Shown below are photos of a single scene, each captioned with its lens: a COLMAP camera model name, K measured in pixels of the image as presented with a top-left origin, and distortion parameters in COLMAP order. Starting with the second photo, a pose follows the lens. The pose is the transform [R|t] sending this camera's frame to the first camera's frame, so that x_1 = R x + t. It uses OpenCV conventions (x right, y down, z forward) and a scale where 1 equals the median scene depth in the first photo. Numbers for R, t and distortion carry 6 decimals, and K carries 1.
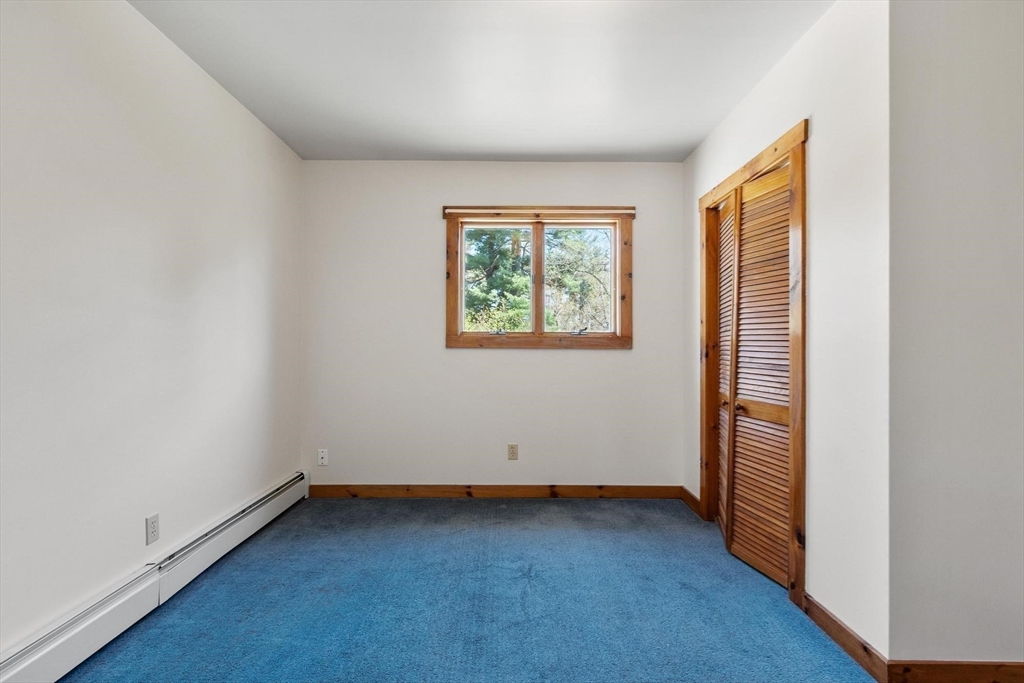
lens RADIAL K [[482.2, 0, 511.0], [0, 482.2, 349.2], [0, 0, 1]] dist [0.001349, 0.000090]
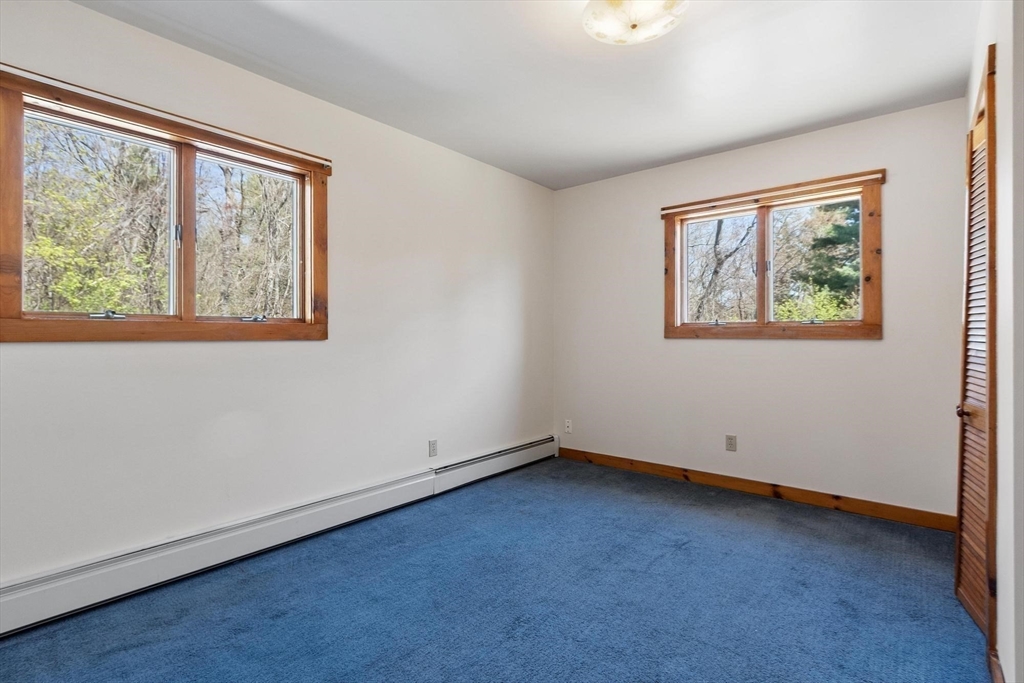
lens RADIAL K [[492.9, 0, 512.0], [0, 492.9, 341.5], [0, 0, 1]] dist [-0.000861, -0.000326]
pose [[0.763024, 0.003055, -0.646363, 0.353559], [-0.001510, 0.999995, 0.002944, 0.001577], [0.646369, -0.001270, 0.763024, -0.071841]]
